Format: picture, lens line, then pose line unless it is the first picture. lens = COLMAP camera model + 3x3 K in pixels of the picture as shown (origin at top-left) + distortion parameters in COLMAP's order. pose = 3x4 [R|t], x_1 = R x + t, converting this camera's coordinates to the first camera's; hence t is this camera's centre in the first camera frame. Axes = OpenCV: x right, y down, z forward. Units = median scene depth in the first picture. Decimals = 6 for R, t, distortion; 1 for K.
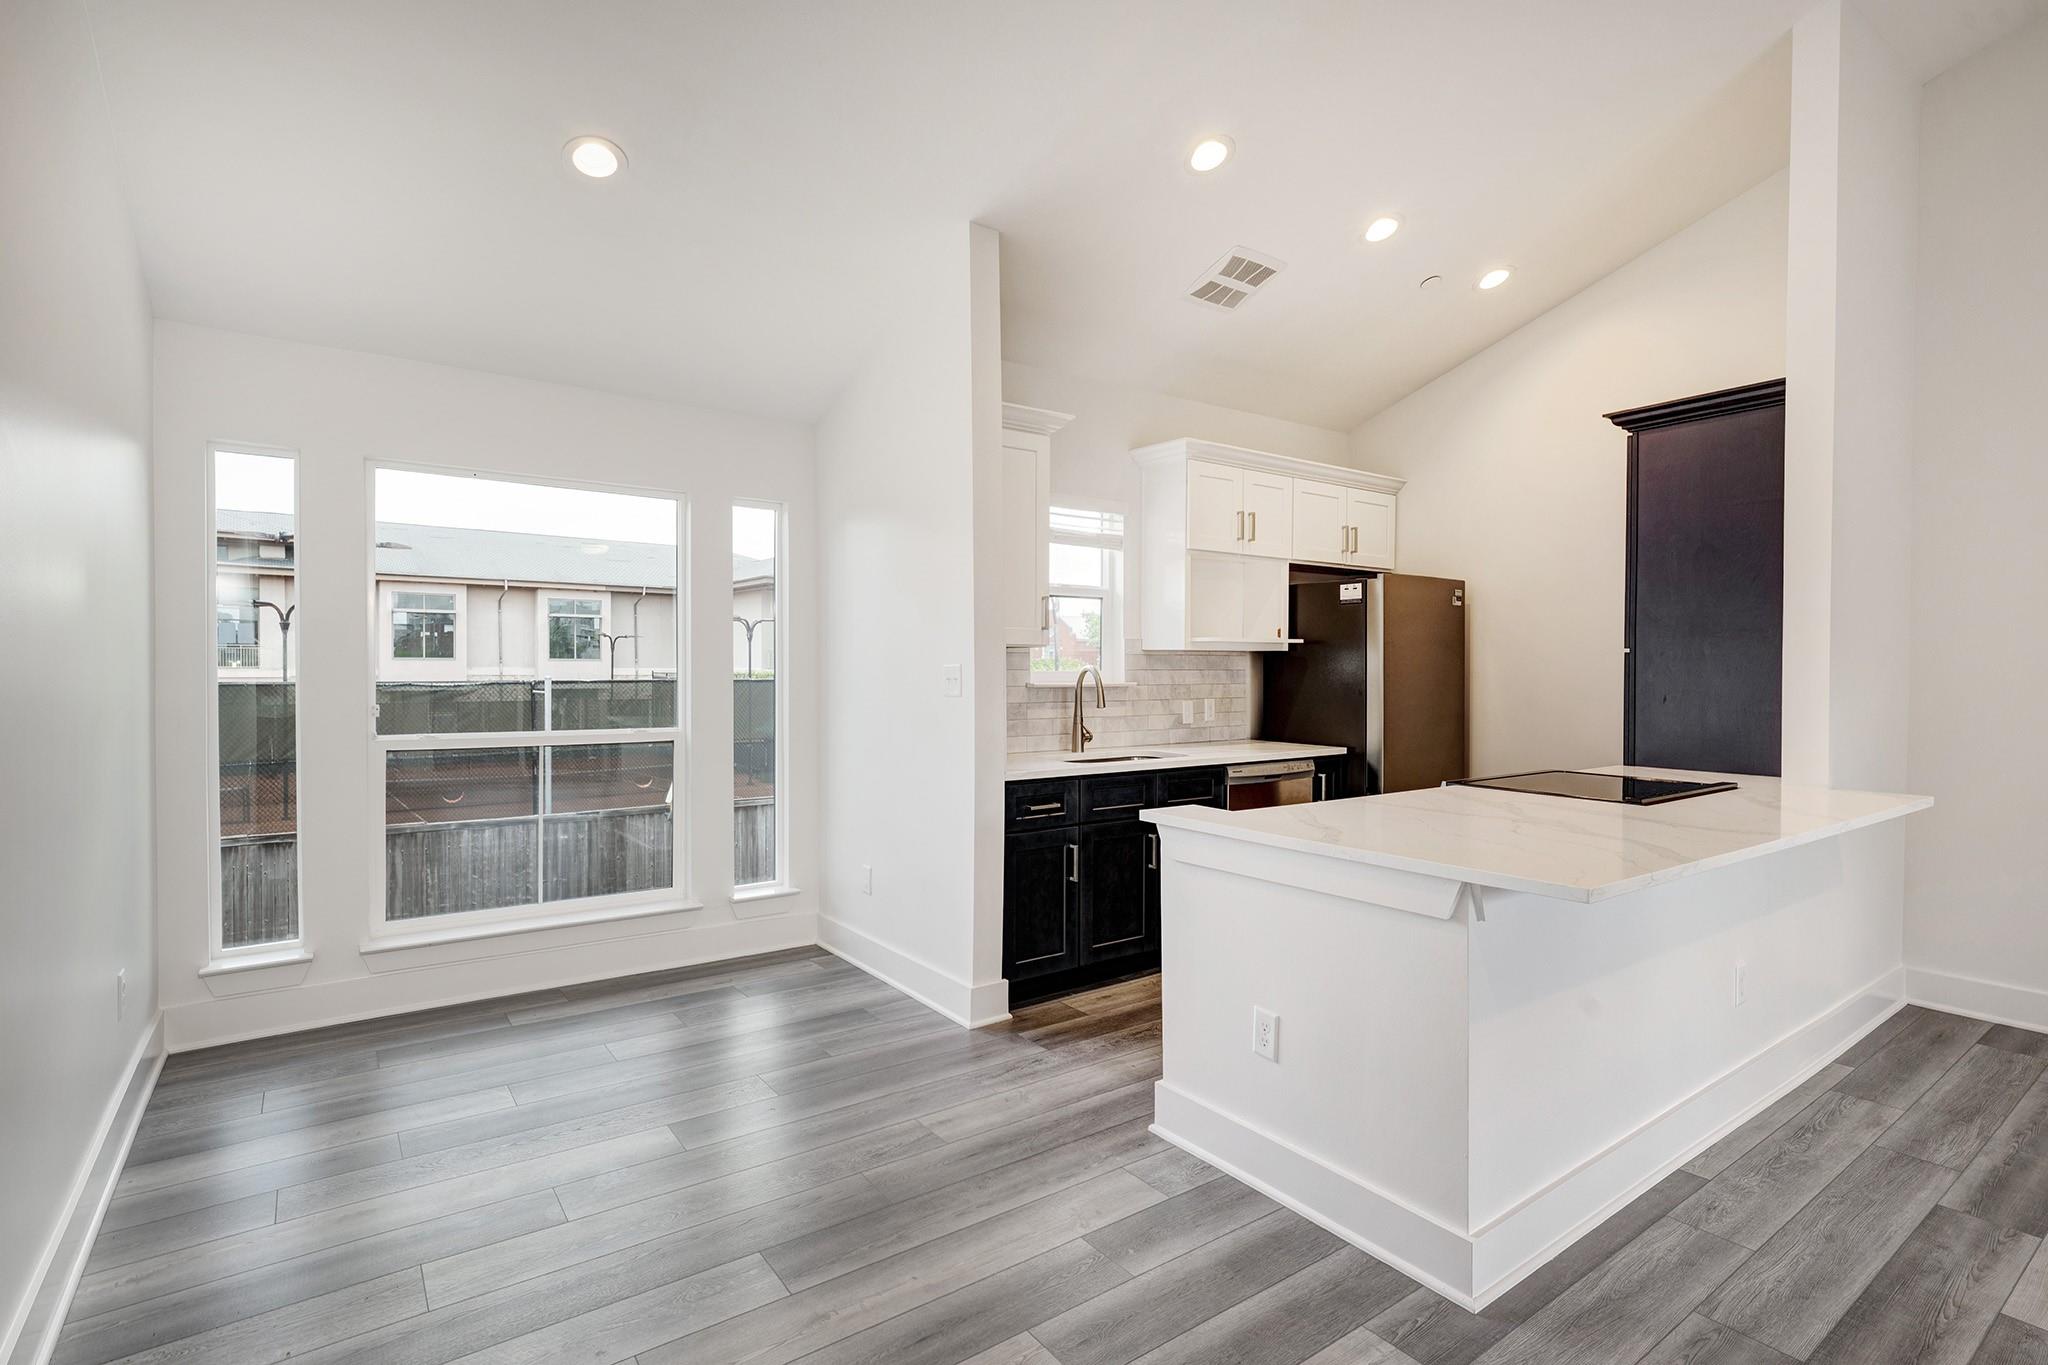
lens RADIAL K [[978.7, 0, 1024.9], [0, 978.7, 671.7], [0, 0, 1]] dist [-0.001831, -0.000036]
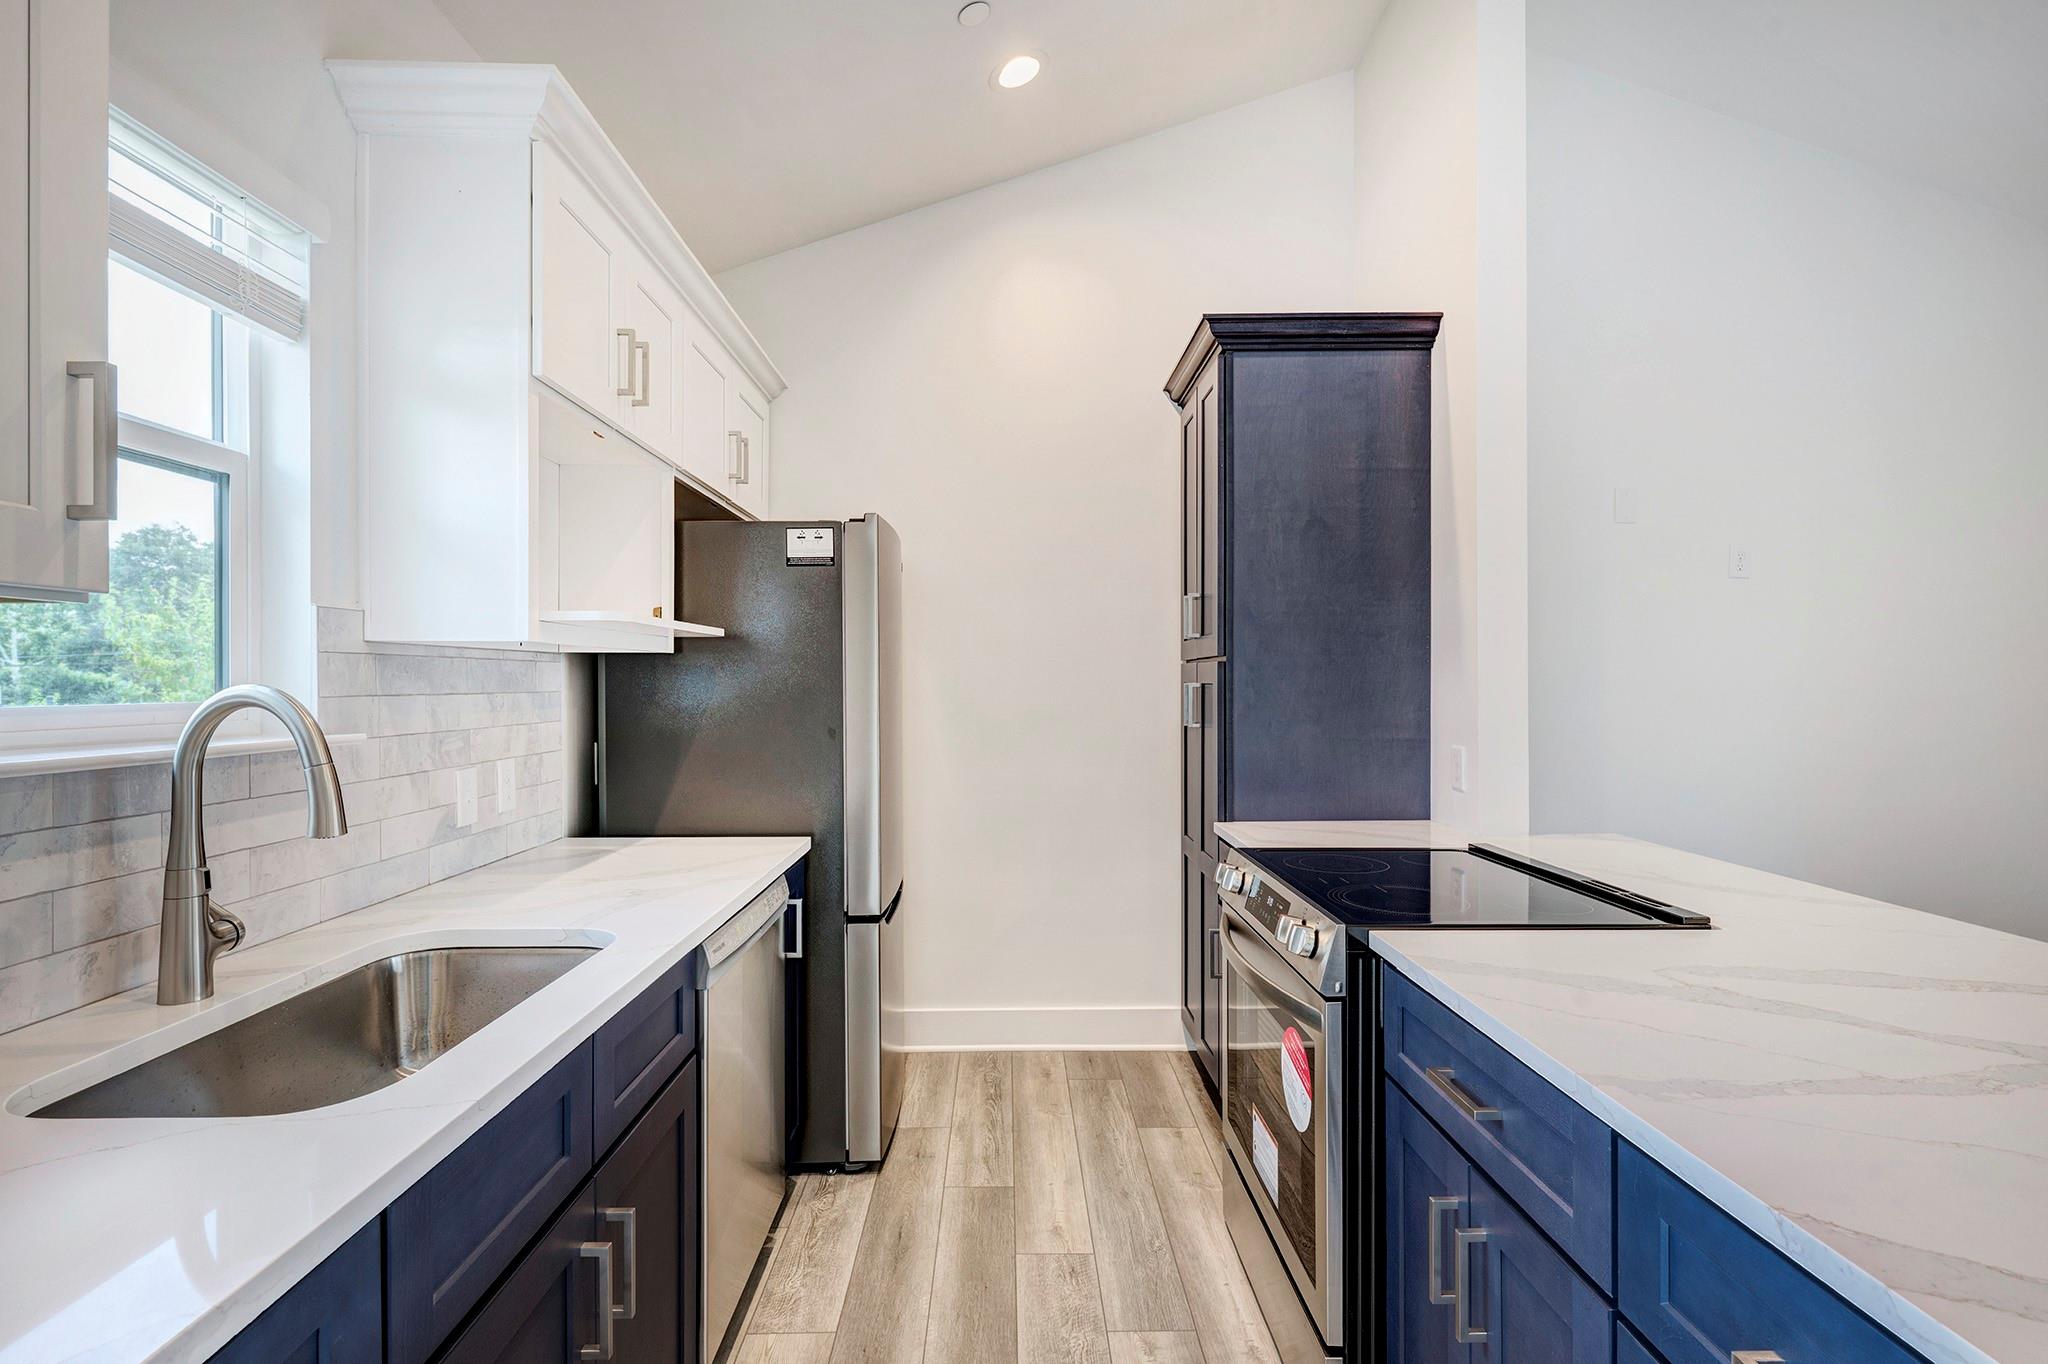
lens RADIAL K [[967.8, 0, 1045.3], [0, 967.8, 684.6], [0, 0, 1]] dist [-0.001530, 0.000080]
pose [[0.557243, -0.008595, 0.830305, -0.036995], [0.008083, 0.999955, 0.004927, -0.006357], [-0.830310, 0.003966, 0.557288, 0.635442]]
